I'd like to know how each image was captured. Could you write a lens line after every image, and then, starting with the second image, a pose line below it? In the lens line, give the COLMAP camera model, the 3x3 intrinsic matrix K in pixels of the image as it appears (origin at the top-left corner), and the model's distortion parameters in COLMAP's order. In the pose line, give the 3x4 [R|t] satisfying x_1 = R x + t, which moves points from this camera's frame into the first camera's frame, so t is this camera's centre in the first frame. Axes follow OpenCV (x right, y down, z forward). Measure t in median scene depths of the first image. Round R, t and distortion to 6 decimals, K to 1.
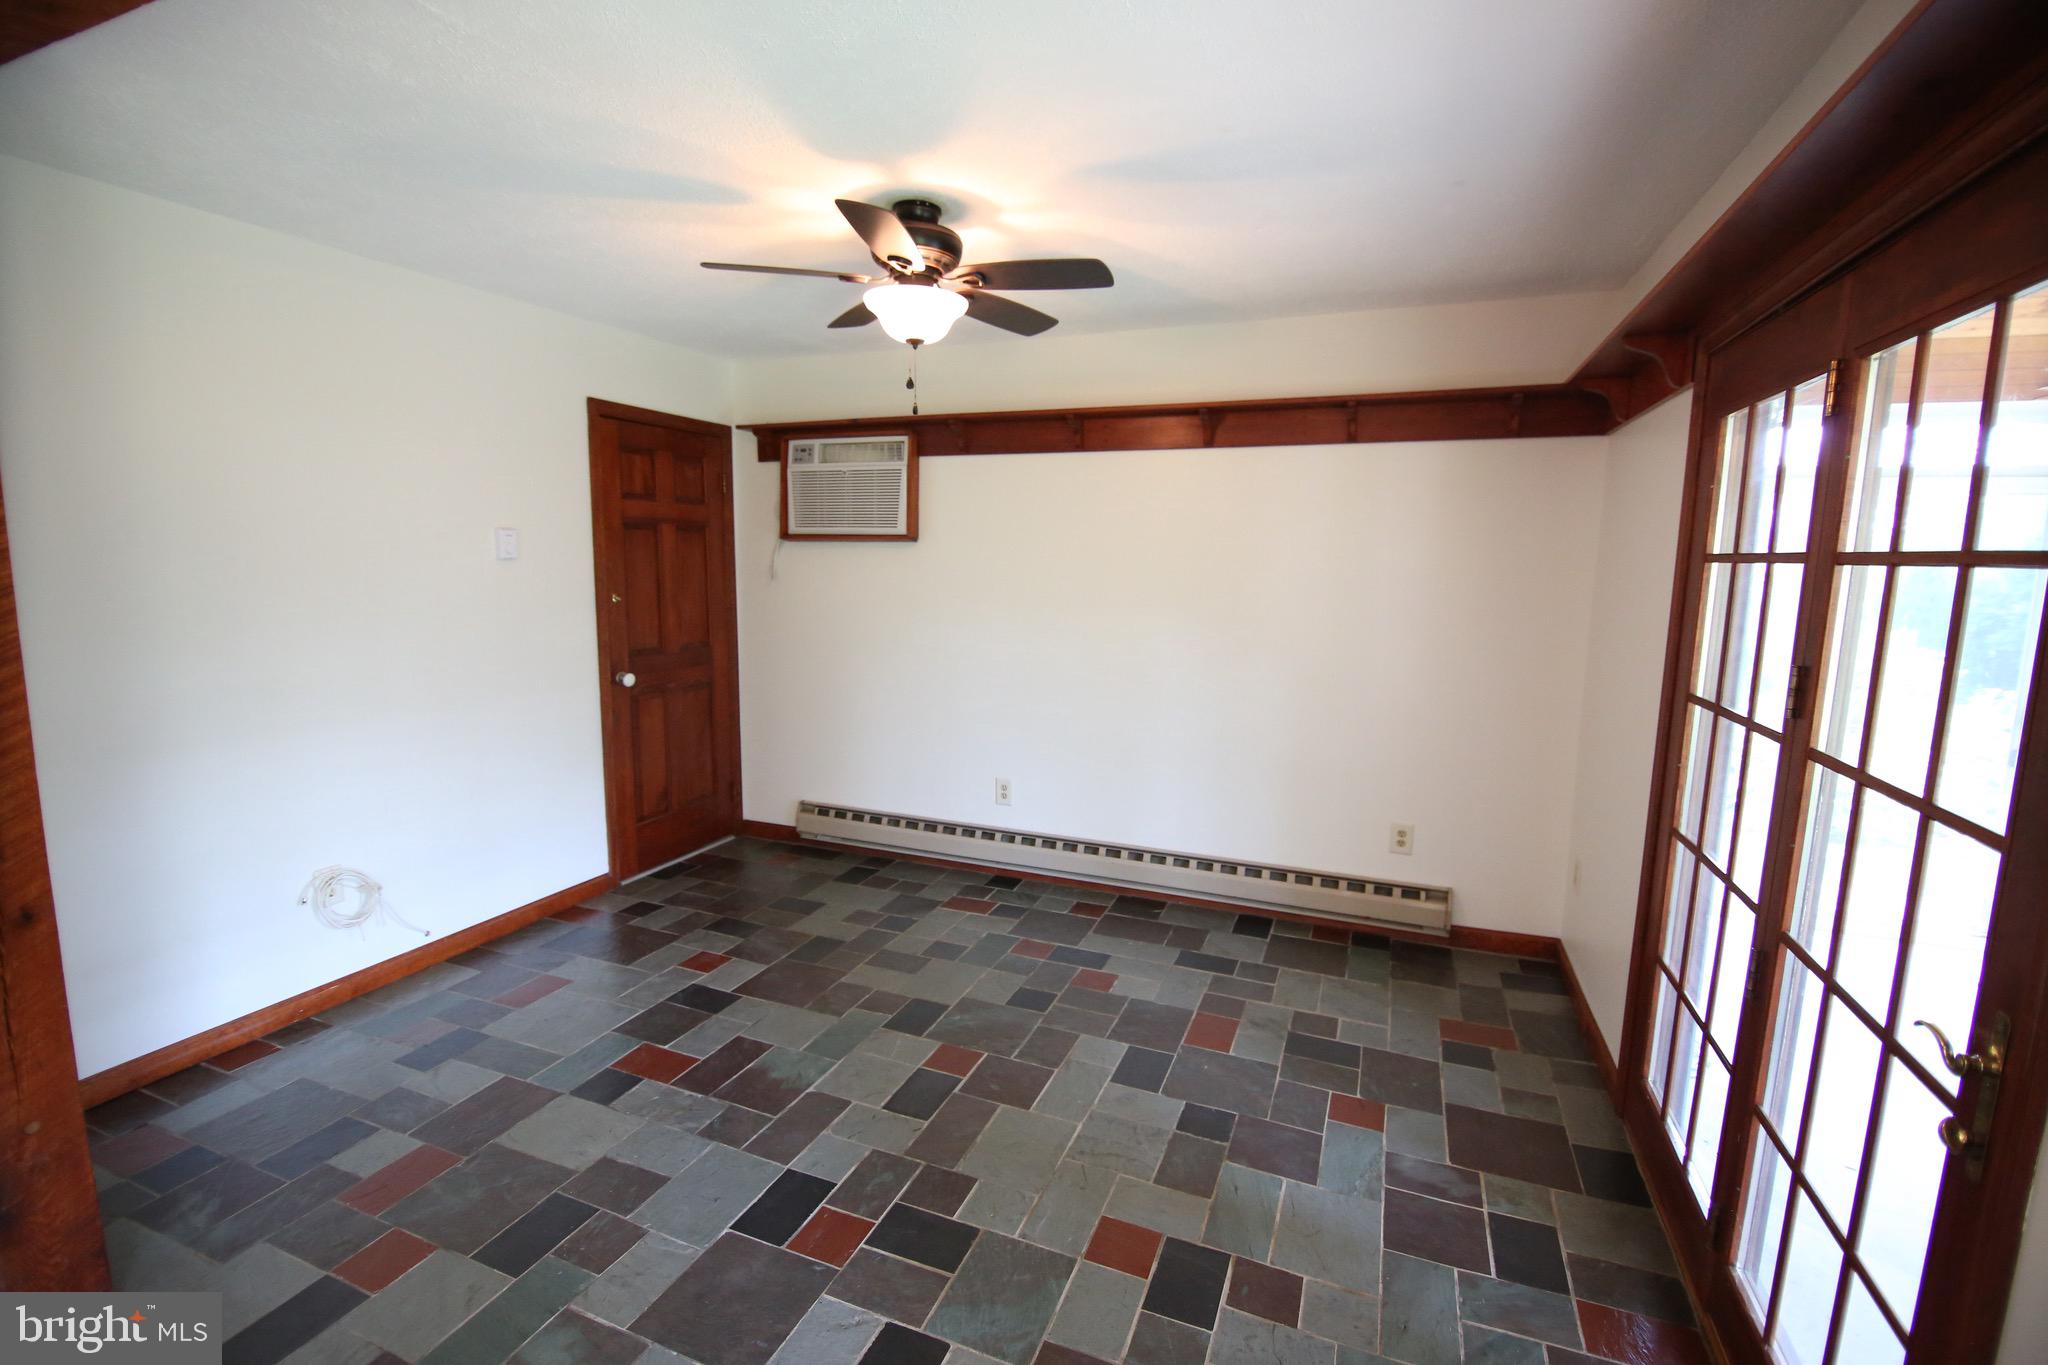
lens RADIAL K [[907.4, 0, 1026.0], [0, 907.4, 677.4], [0, 0, 1]] dist [-0.008511, -0.000334]
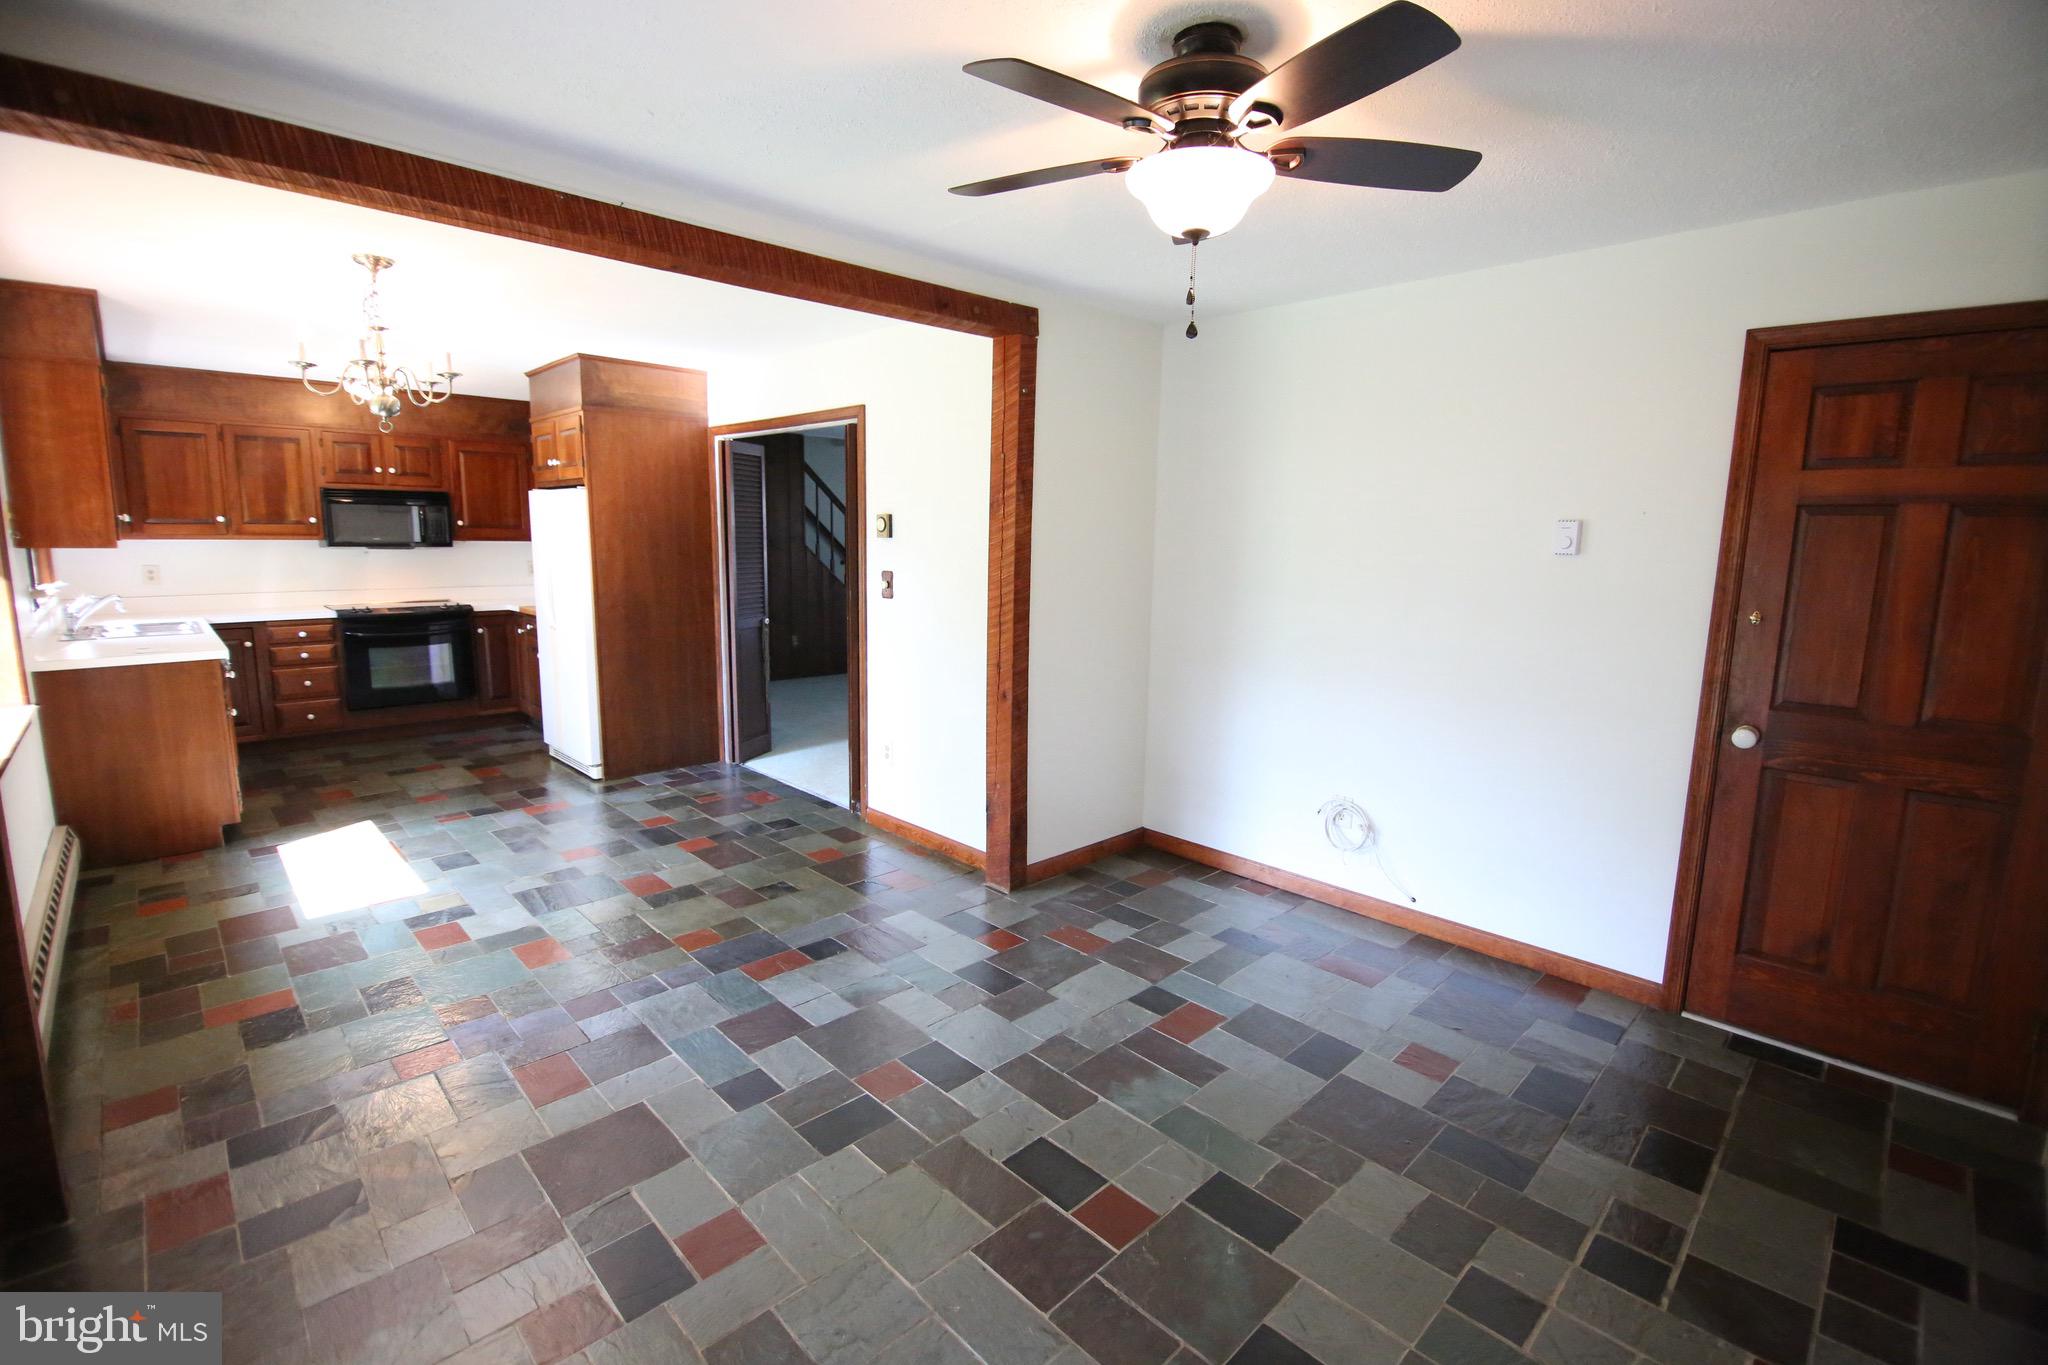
lens RADIAL K [[912.3, 0, 1021.8], [0, 912.3, 675.4], [0, 0, 1]] dist [0.001591, -0.013678]
pose [[-0.402612, 0.119081, -0.907592, 0.417423], [-0.146138, 0.970423, 0.192152, -0.101420], [0.903630, 0.209997, -0.373302, 0.809471]]
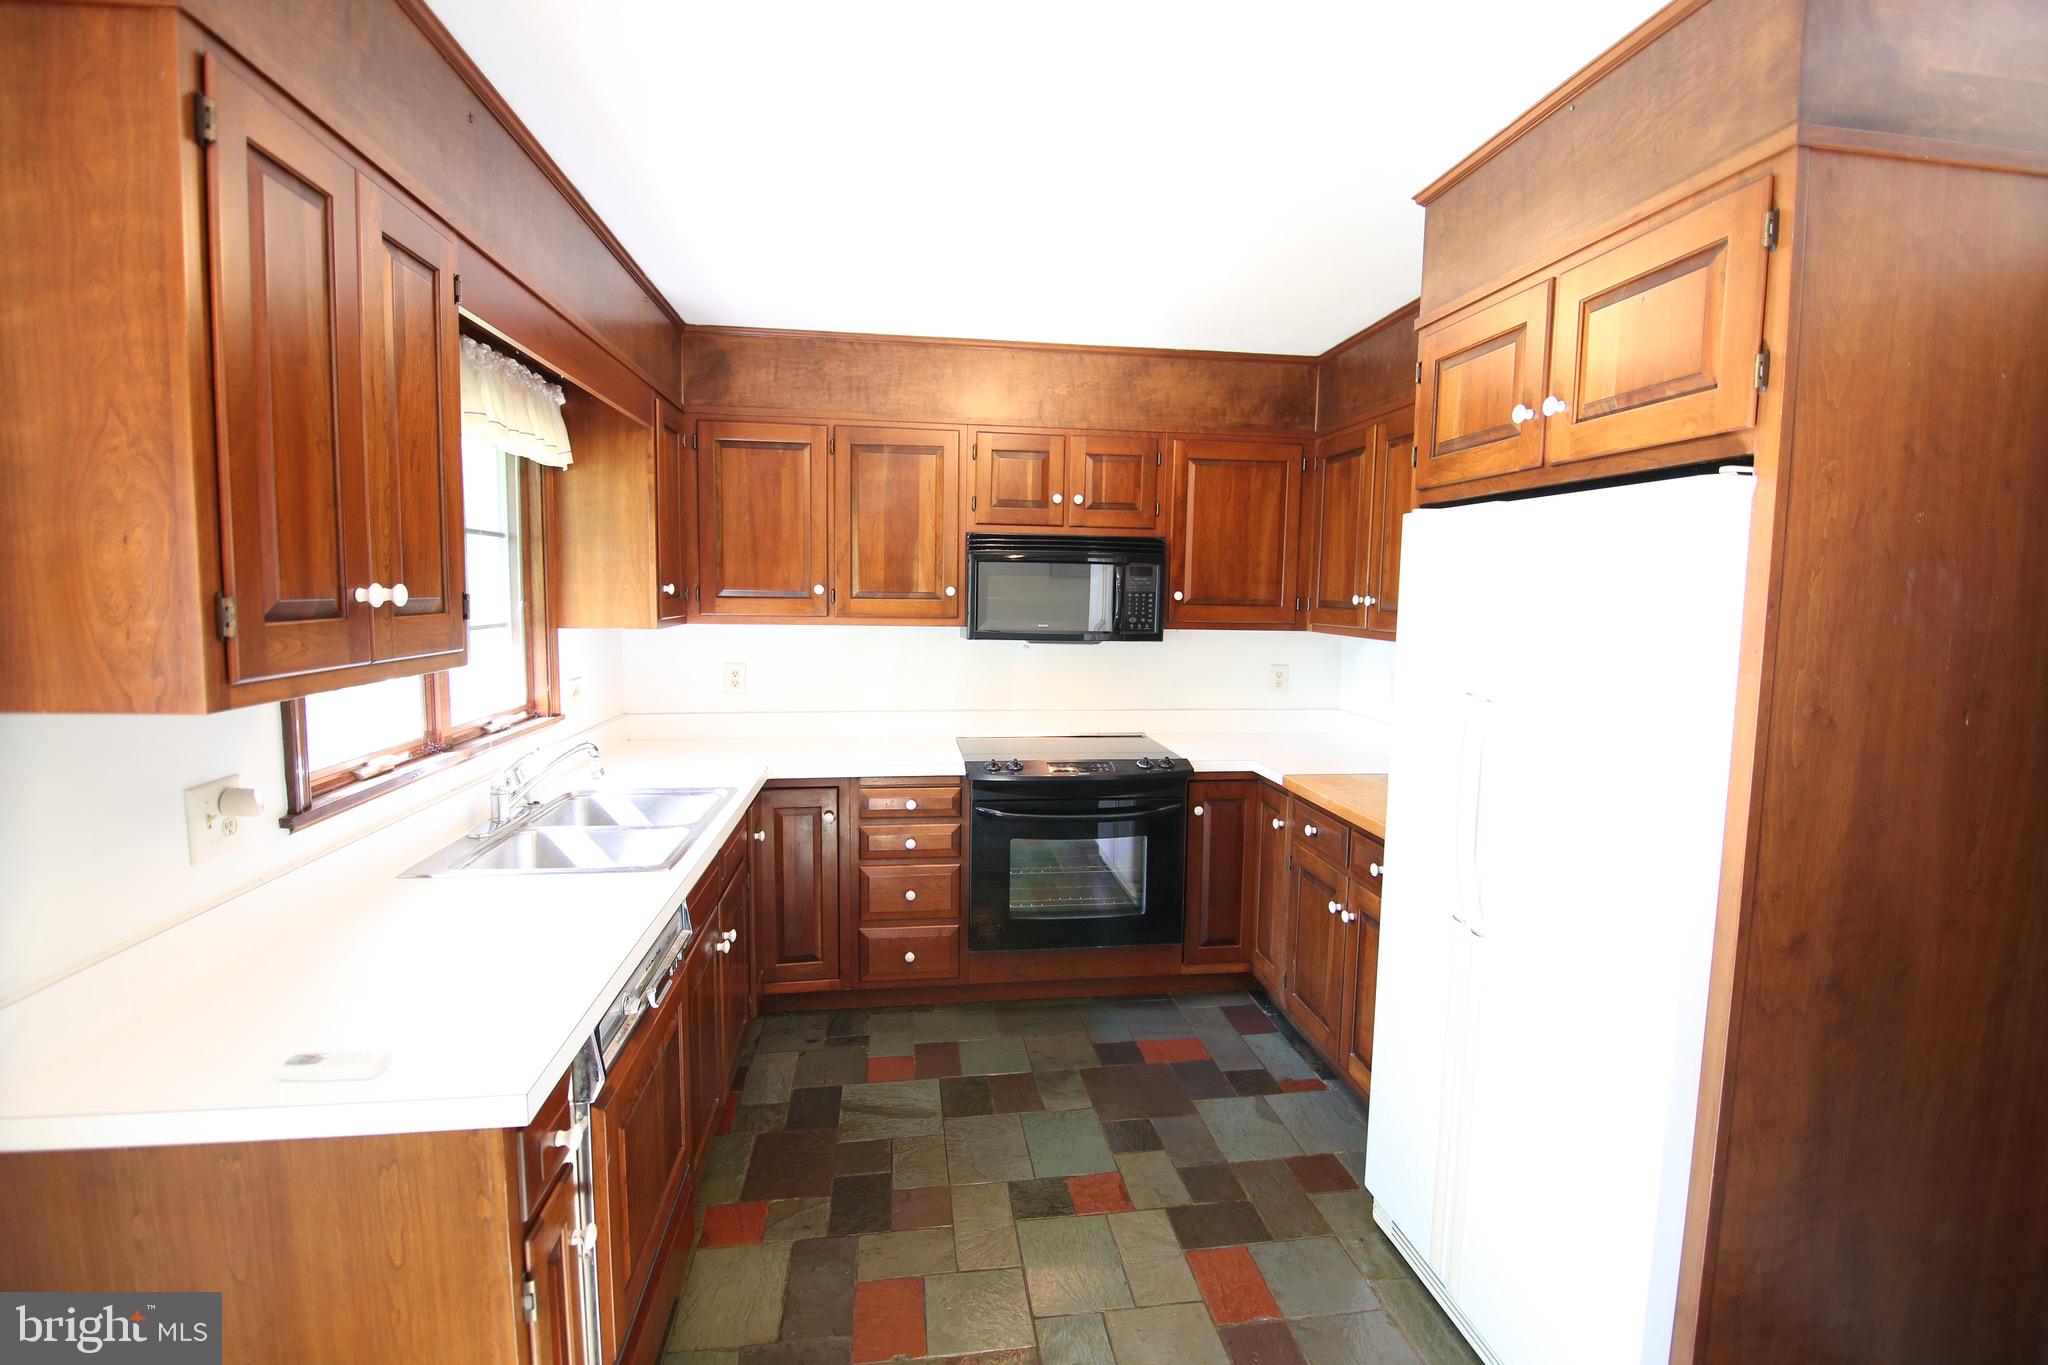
lens RADIAL K [[912.3, 0, 1021.8], [0, 912.3, 675.4], [0, 0, 1]] dist [0.001591, -0.013678]
pose [[-0.867924, 0.019412, -0.496318, -0.195961], [-0.095464, 0.974087, 0.205038, 0.016517], [0.487438, 0.225338, -0.843580, -0.194161]]
